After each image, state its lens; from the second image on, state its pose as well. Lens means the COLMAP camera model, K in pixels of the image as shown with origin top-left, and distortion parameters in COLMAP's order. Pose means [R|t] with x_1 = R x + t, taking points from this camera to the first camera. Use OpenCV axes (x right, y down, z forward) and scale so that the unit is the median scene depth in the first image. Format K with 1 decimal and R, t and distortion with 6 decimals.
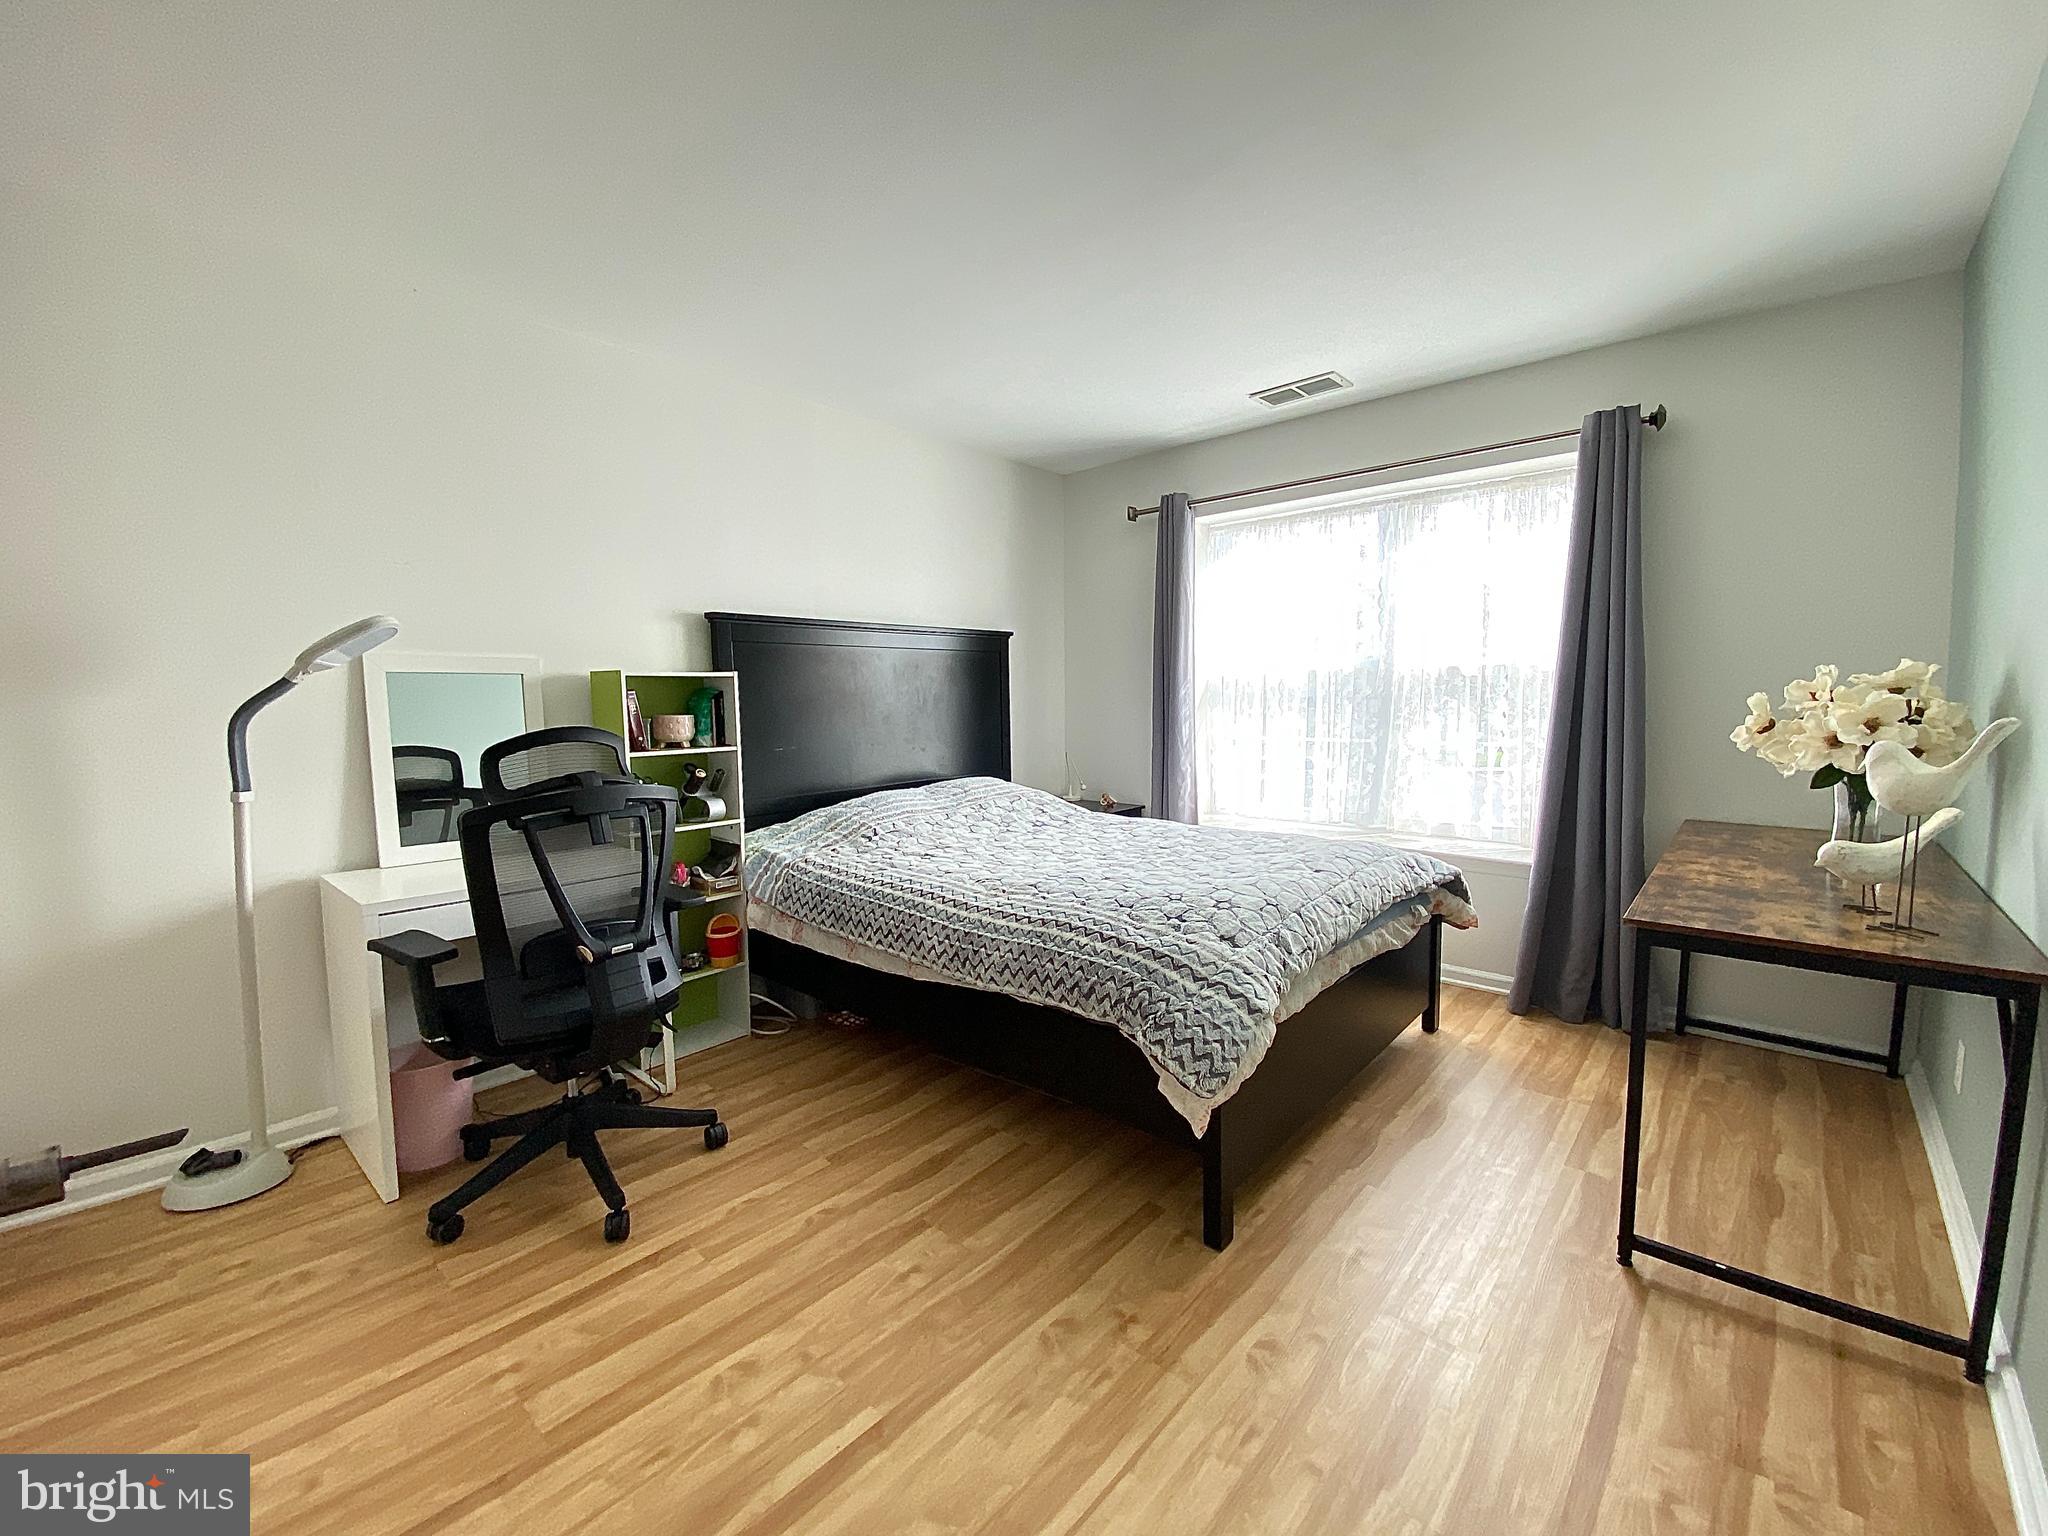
lens RADIAL K [[837.8, 0, 1017.5], [0, 837.8, 769.6], [0, 0, 1]] dist [0.022981, -0.016191]
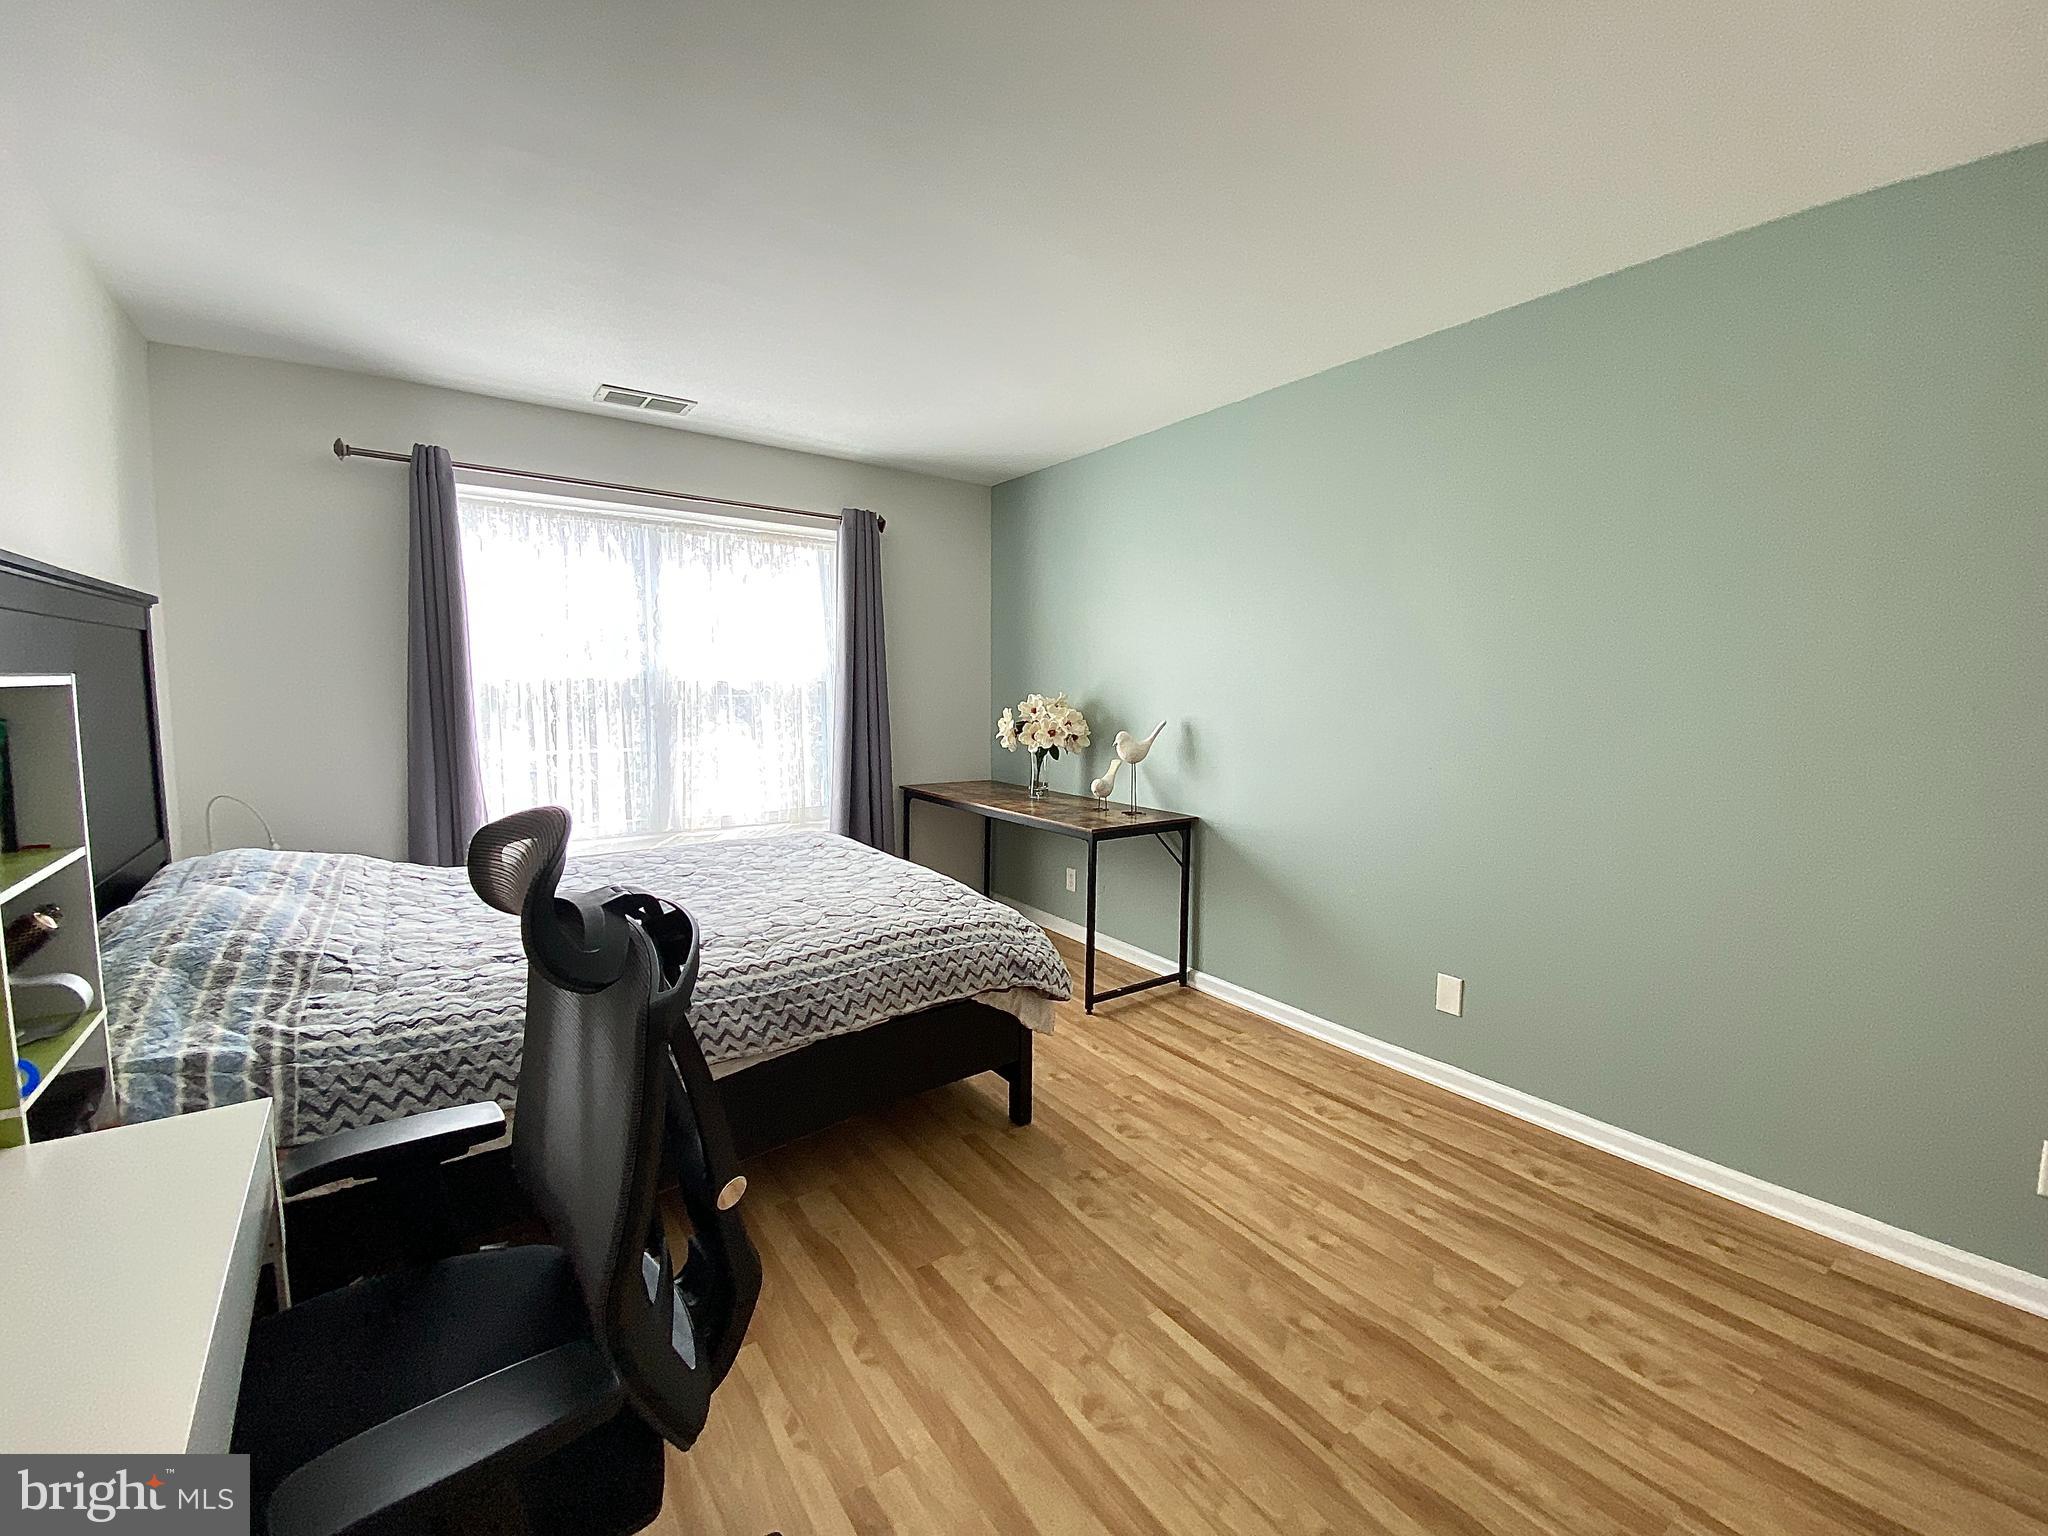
lens RADIAL K [[837.8, 0, 1017.5], [0, 837.8, 769.6], [0, 0, 1]] dist [0.022981, -0.016191]
pose [[0.210601, -0.085527, 0.973824, -0.999696], [0.076014, 0.994582, 0.070911, -0.093243], [-0.974612, 0.059090, 0.215962, 0.662438]]
